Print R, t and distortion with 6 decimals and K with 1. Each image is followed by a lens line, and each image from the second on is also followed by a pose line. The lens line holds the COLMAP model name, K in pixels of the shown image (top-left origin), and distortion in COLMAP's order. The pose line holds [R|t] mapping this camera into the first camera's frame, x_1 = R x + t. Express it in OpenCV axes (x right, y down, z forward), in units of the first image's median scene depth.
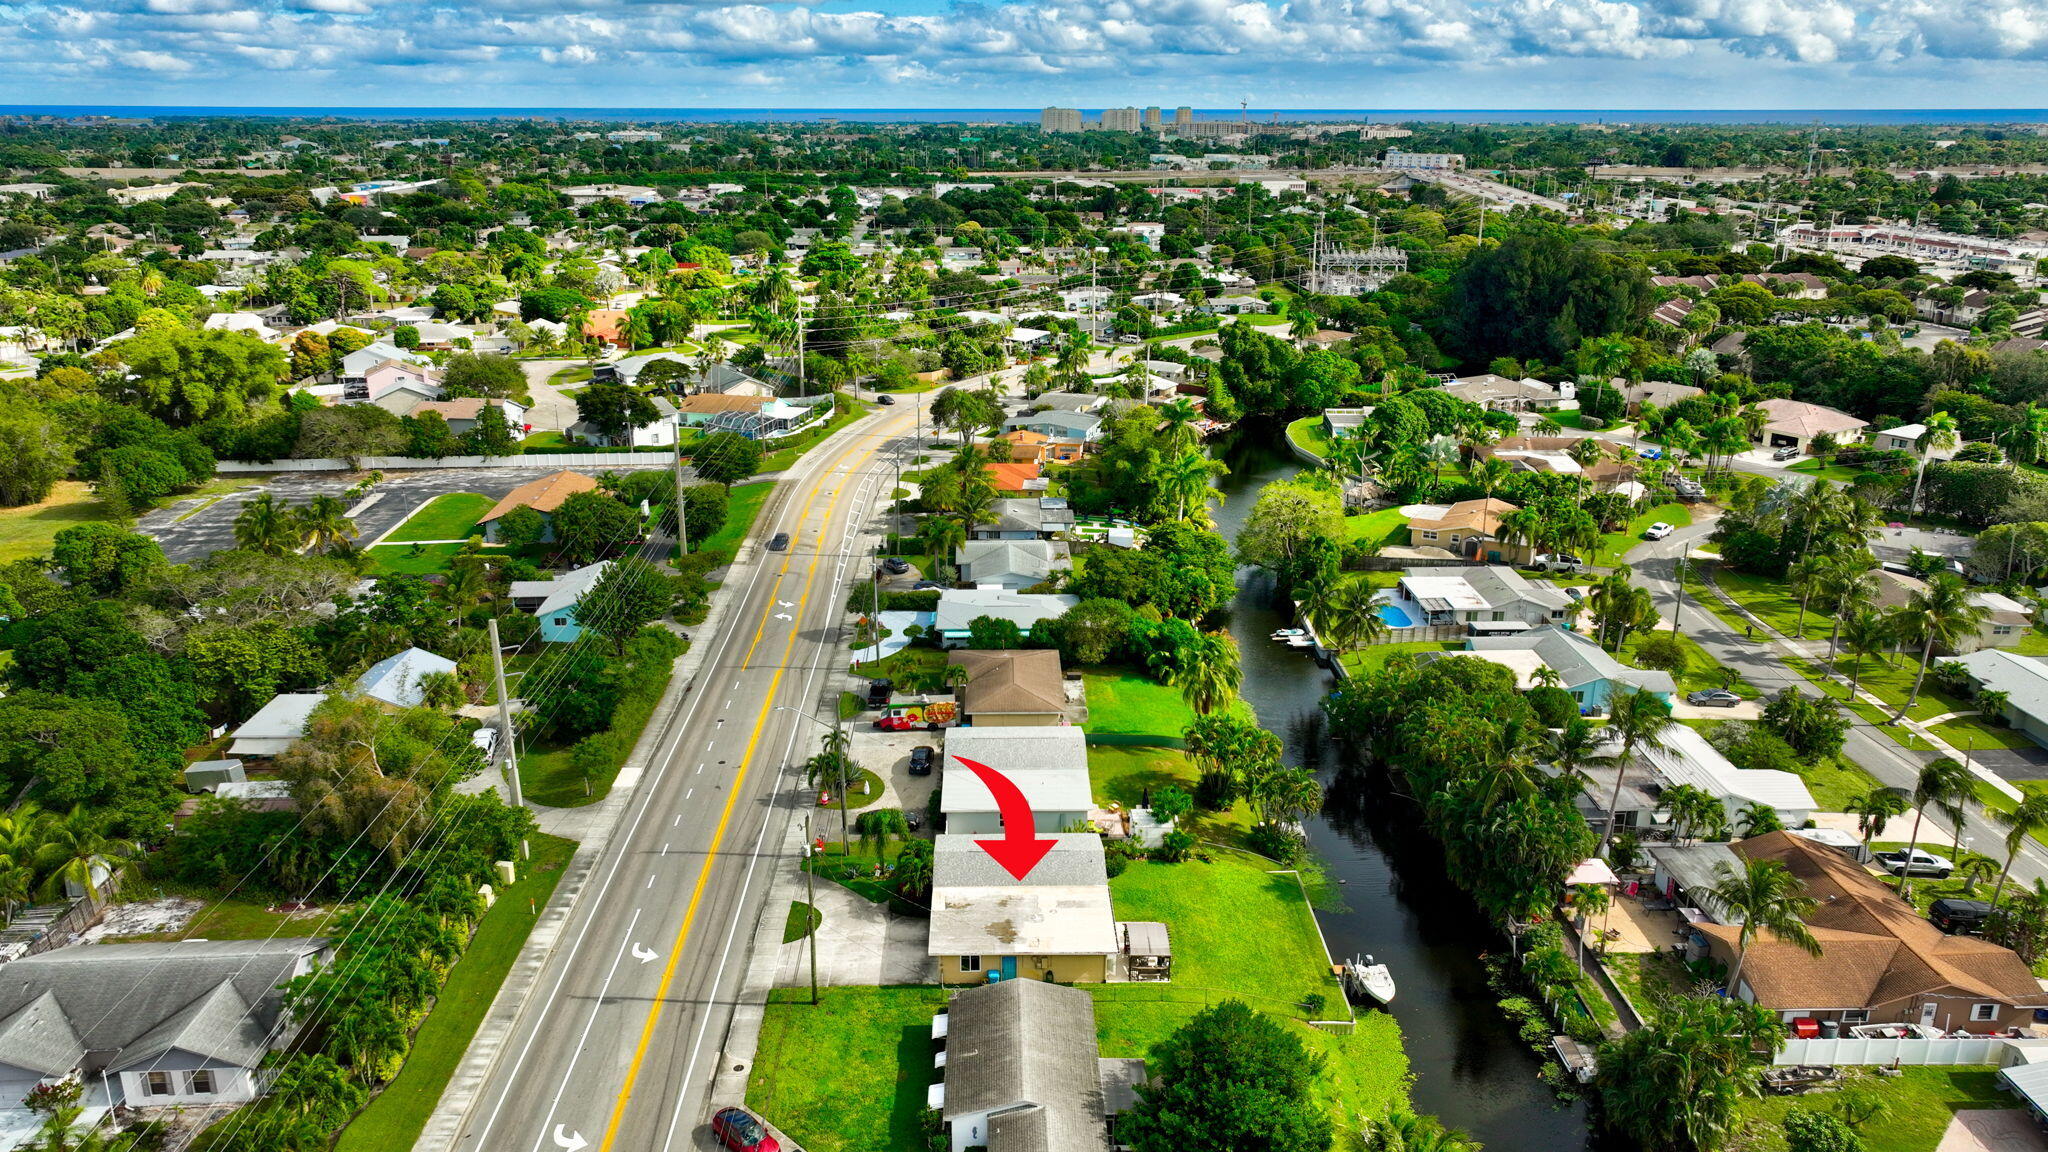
lens RADIAL K [[1465.8, 0, 1030.1], [0, 1465.8, 566.2], [0, 0, 1]] dist [0.009226, 0.004102]
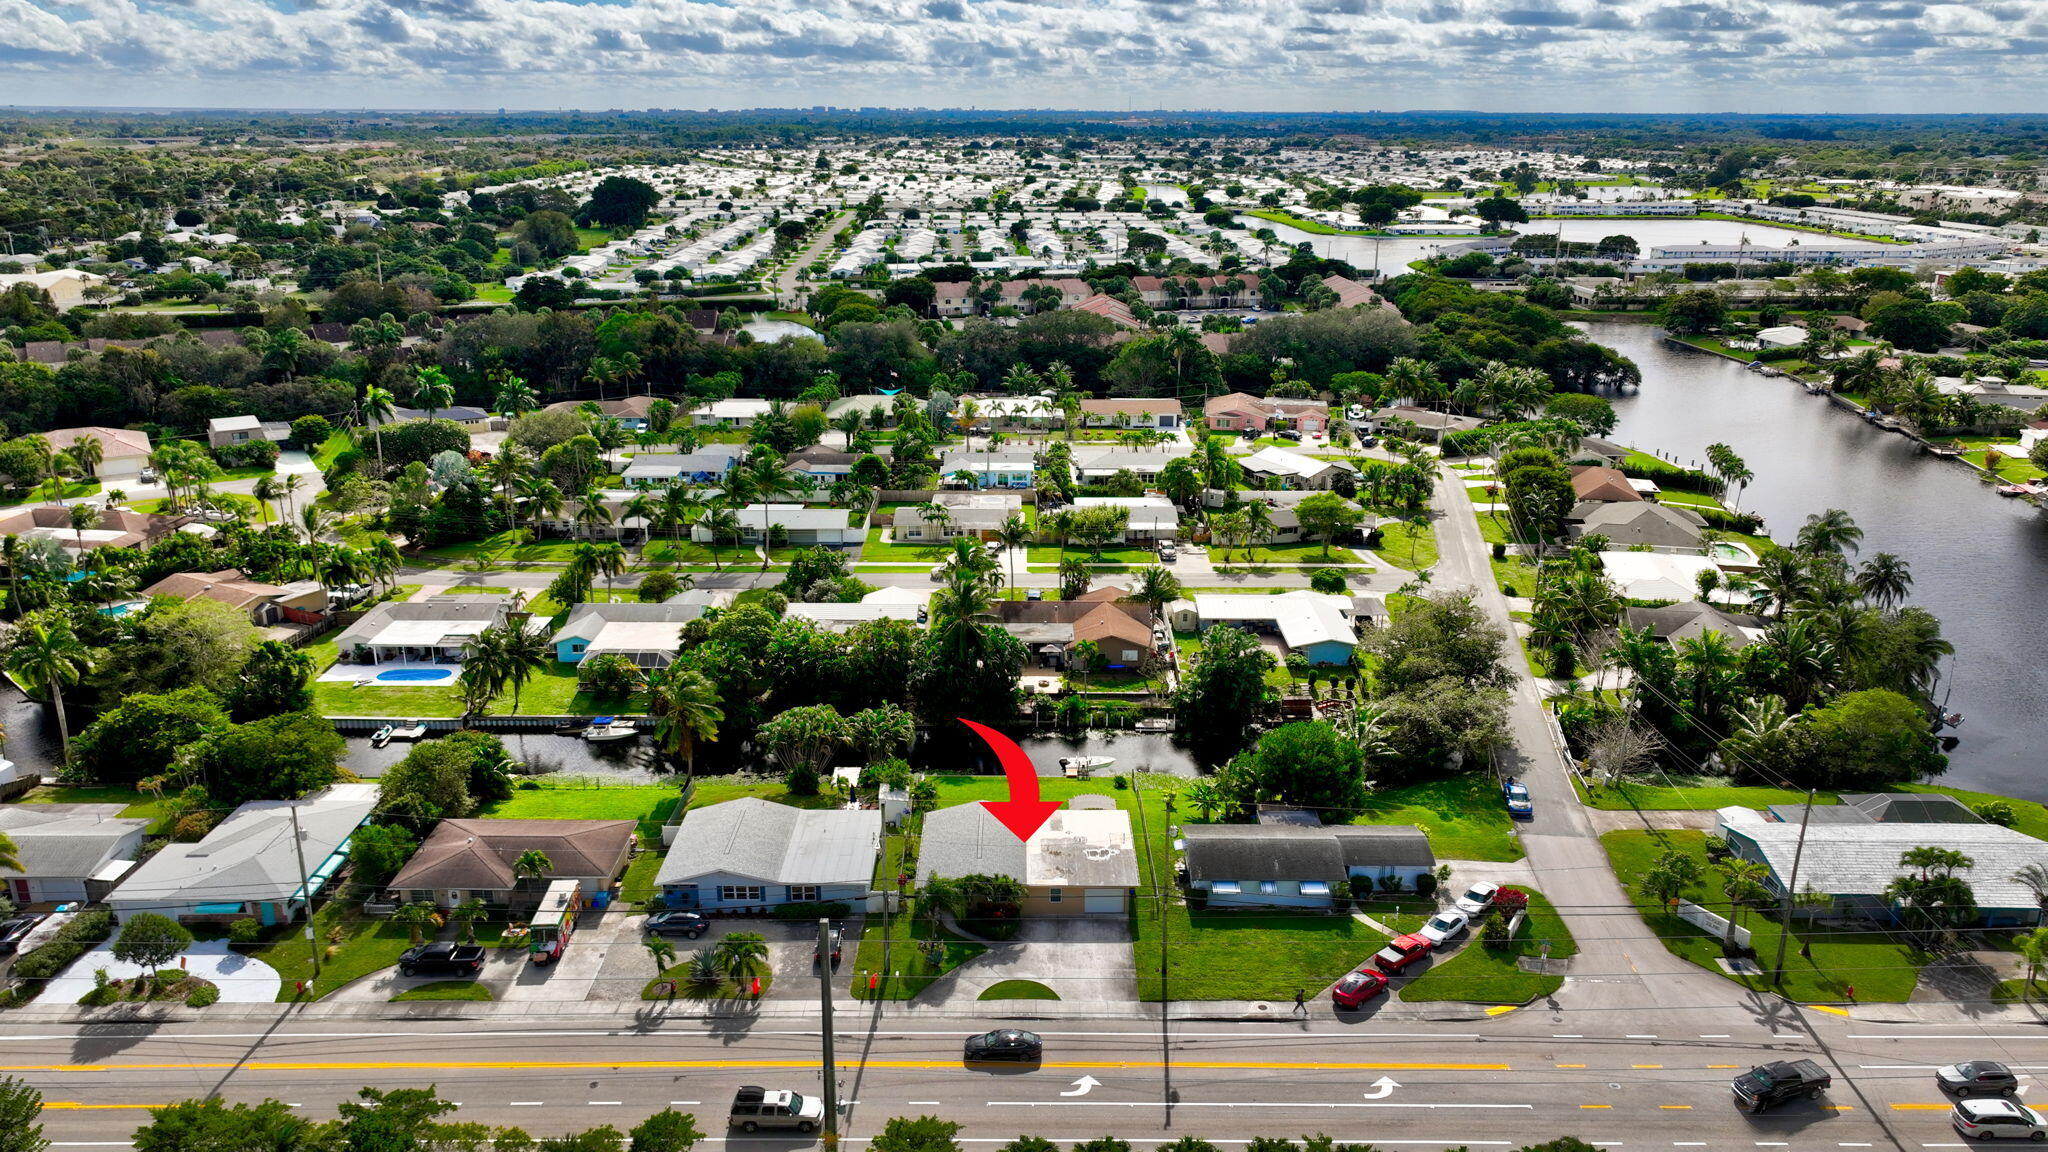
lens RADIAL K [[1475.6, 0, 1024.0], [0, 1475.6, 576.0], [0, 0, 1]] dist [0.004424, 0.012153]
pose [[0.031919, -0.307618, 0.950974, -0.985002], [0.293628, 0.912361, 0.285272, -0.283385], [-0.955387, 0.270127, 0.119447, 0.790152]]
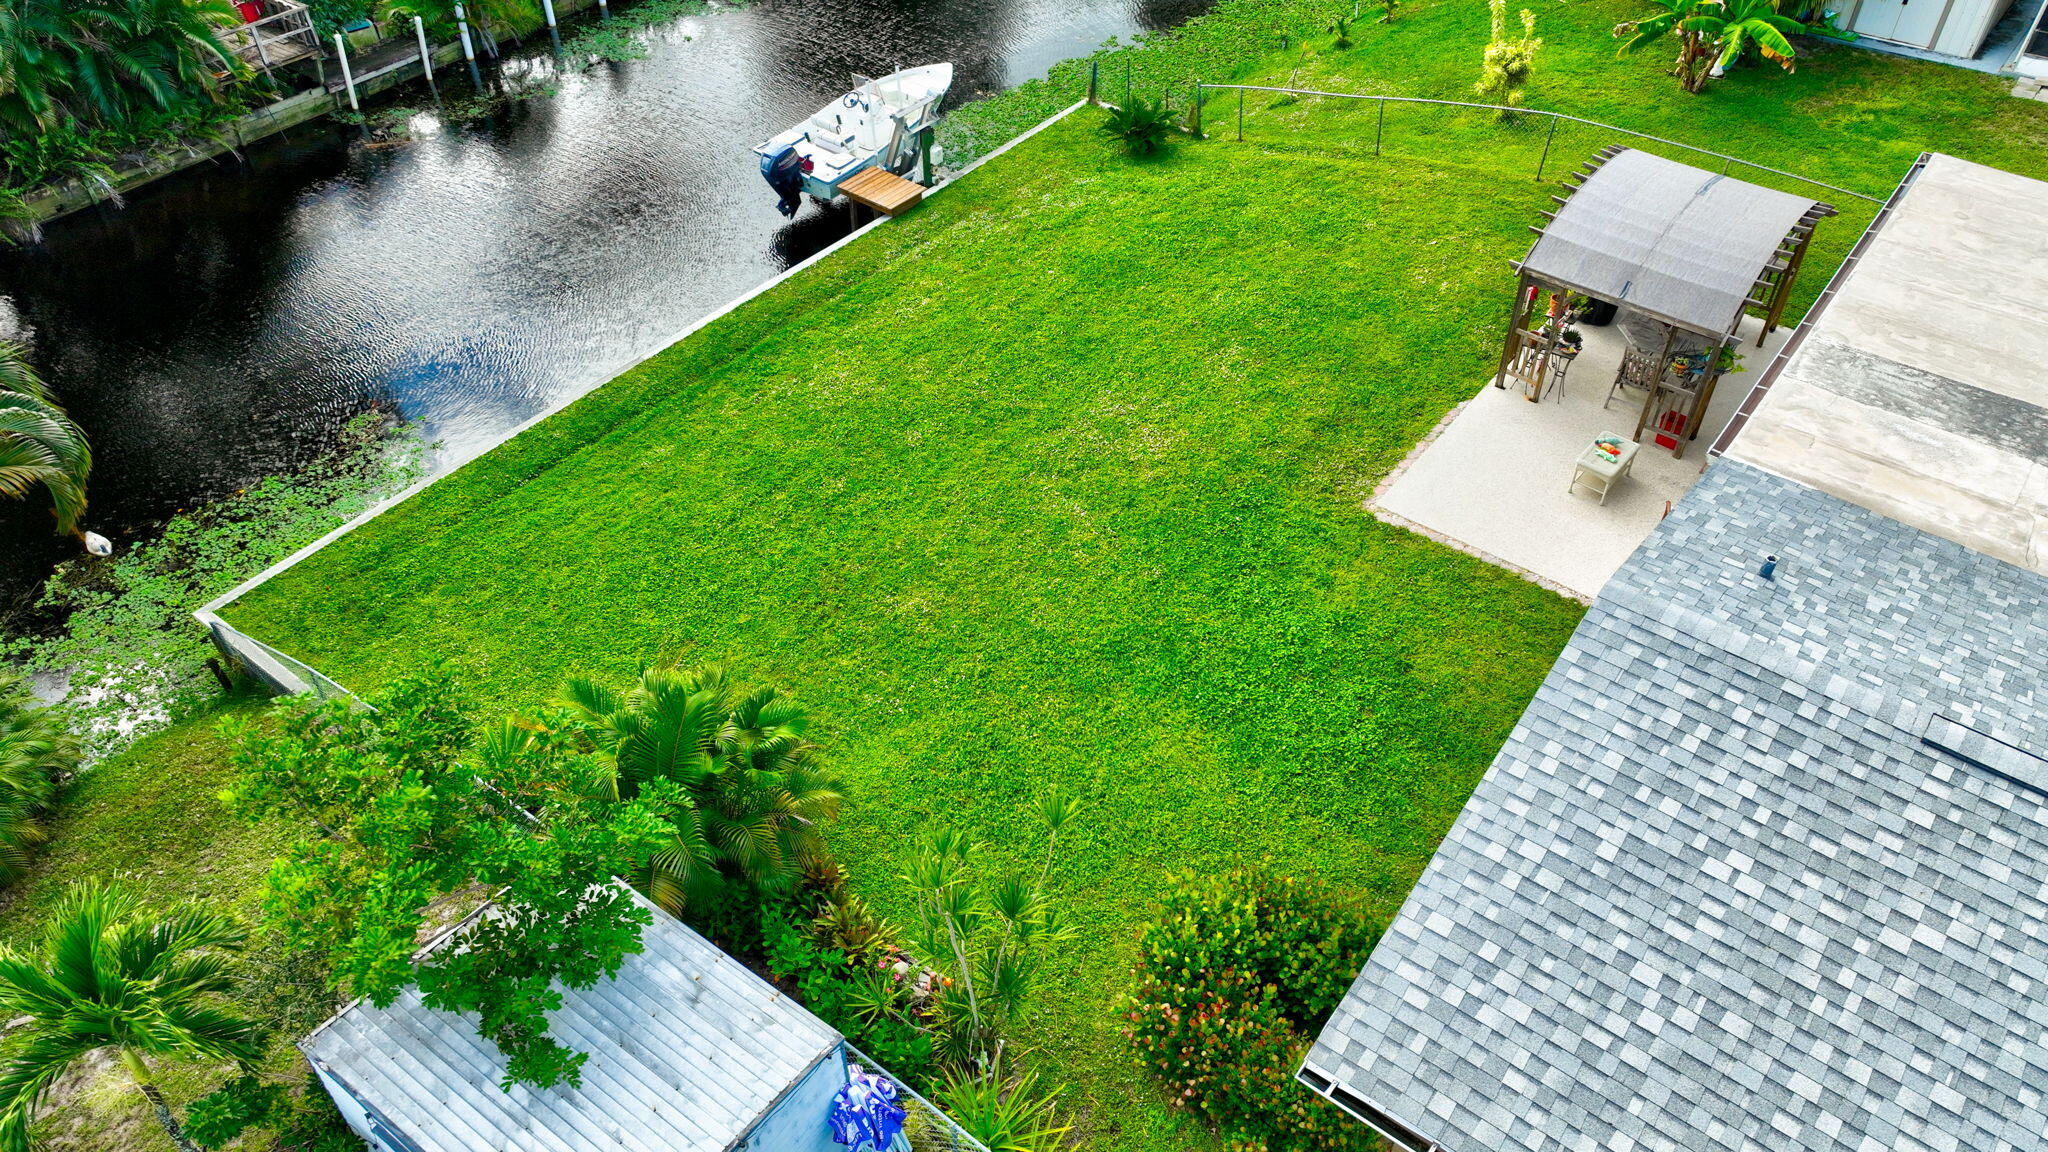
lens RADIAL K [[1475.6, 0, 1024.0], [0, 1475.6, 576.0], [0, 0, 1]] dist [0.004424, 0.012153]
pose [[-0.769682, -0.436480, 0.465913, 0.032275], [0.187765, 0.542743, 0.818642, 0.087215], [-0.610192, 0.717576, -0.335784, 1.072691]]
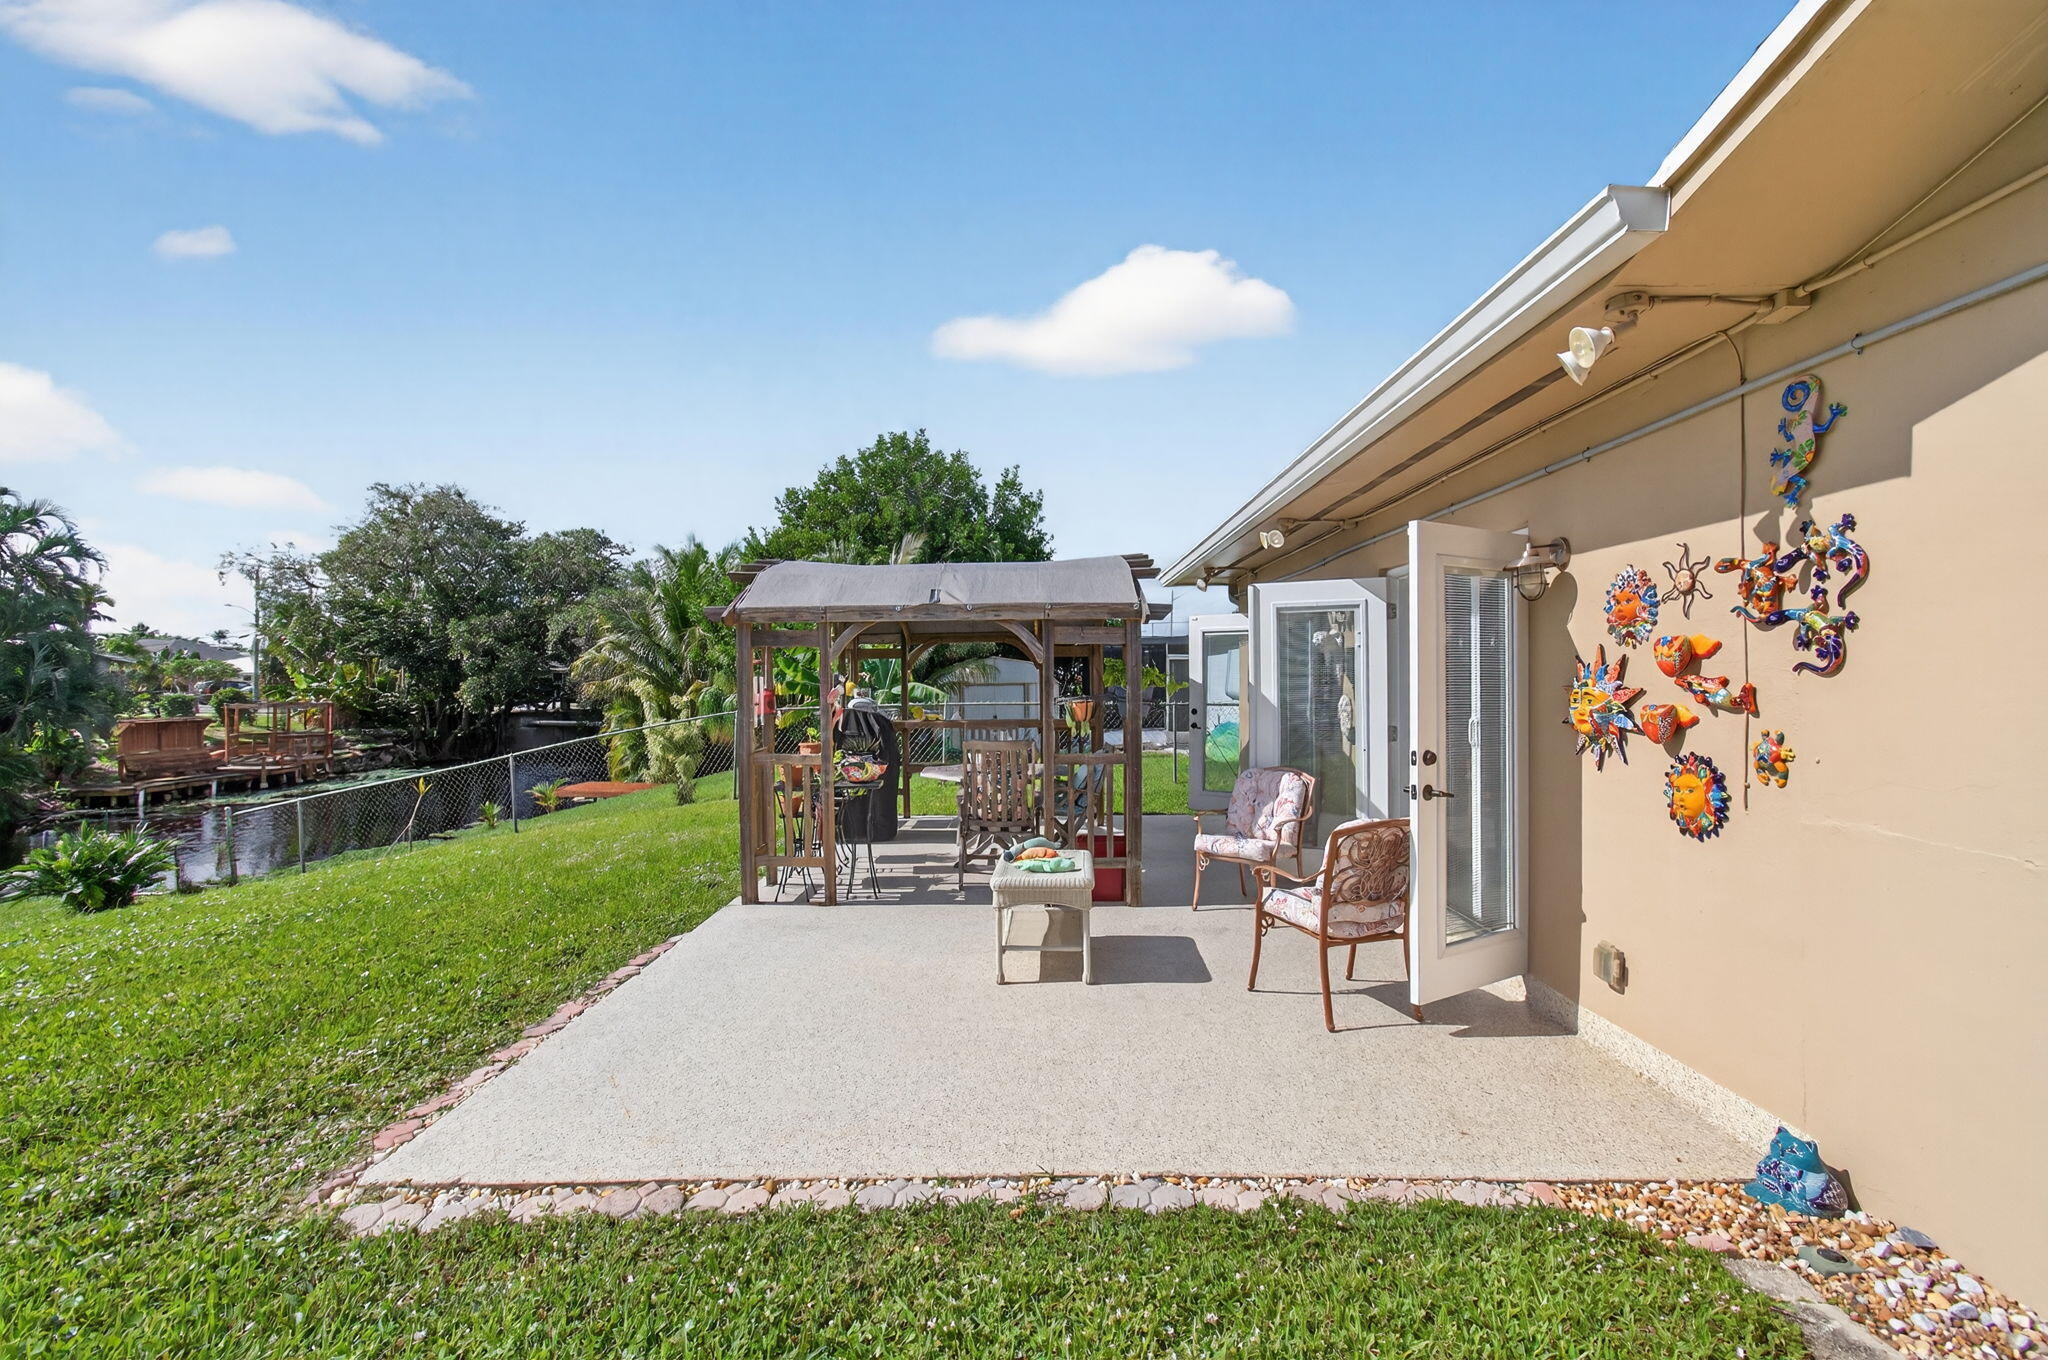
lens RADIAL K [[923.5, 0, 1014.4], [0, 923.5, 676.3], [0, 0, 1]] dist [-0.043216, 0.029474]
pose [[-0.998766, 0.004468, 0.049458, 0.066923], [0.018432, 0.958154, 0.285661, 0.216993], [-0.046112, 0.286220, -0.957054, 0.999673]]
